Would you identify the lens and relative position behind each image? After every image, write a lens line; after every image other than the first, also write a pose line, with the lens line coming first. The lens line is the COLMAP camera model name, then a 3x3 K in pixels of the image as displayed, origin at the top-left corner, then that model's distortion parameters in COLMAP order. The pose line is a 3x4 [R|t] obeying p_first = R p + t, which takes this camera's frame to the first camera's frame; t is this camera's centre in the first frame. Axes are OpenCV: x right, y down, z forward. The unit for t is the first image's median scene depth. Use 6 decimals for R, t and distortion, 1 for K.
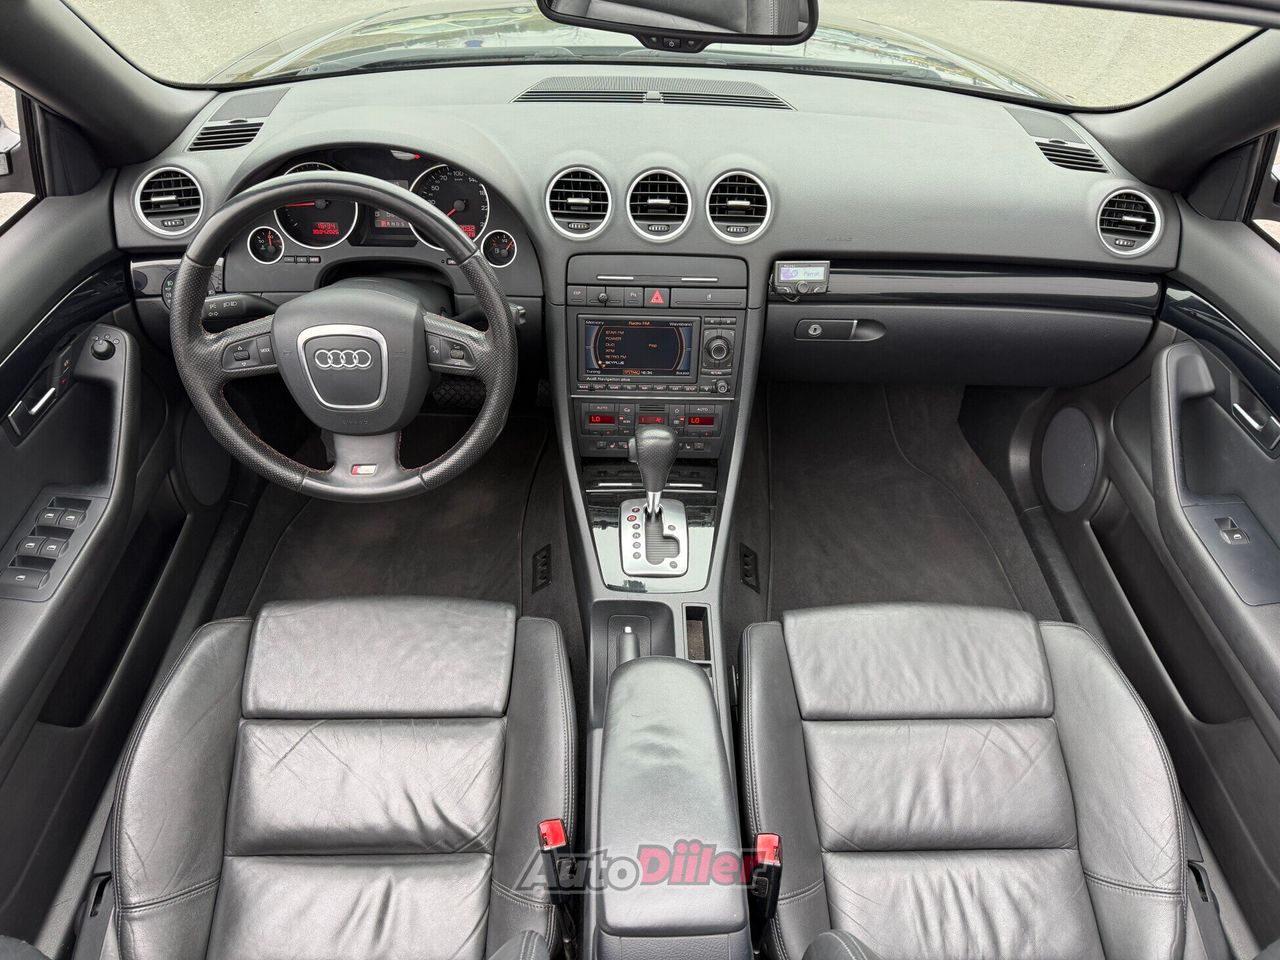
lens RADIAL K [[863.4, 0, 640.0], [0, 863.4, 480.0], [0, 0, 1]] dist [0.128694, -0.198387]
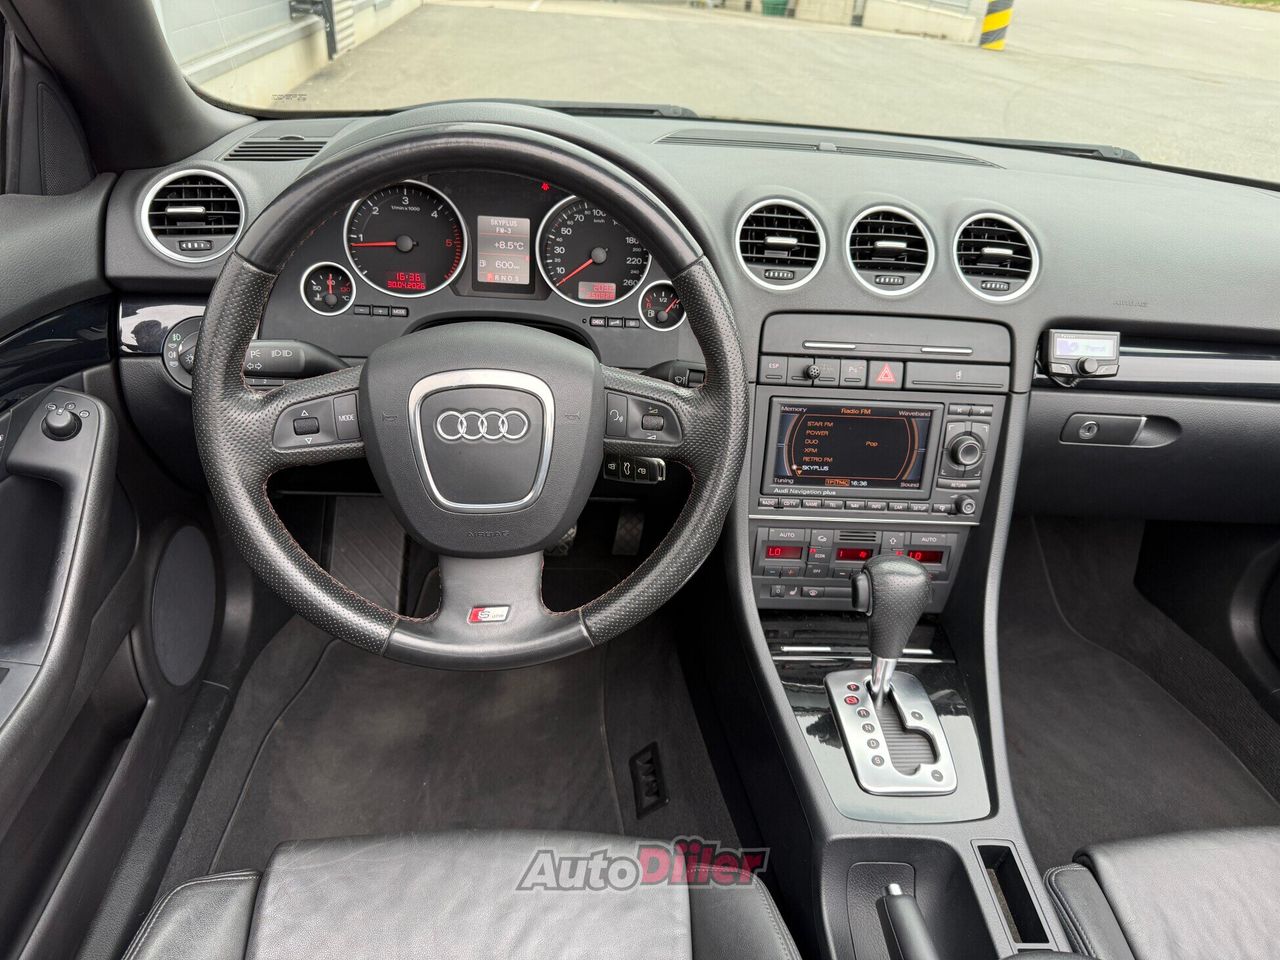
lens RADIAL K [[888.3, 0, 640.0], [0, 888.3, 480.0], [0, 0, 1]] dist [0.094839, -0.140497]
pose [[0.996937, 0.016371, 0.076478, -0.234164], [0.000183, 0.977355, -0.211608, 0.026245], [-0.078210, 0.210974, 0.974358, 0.329972]]
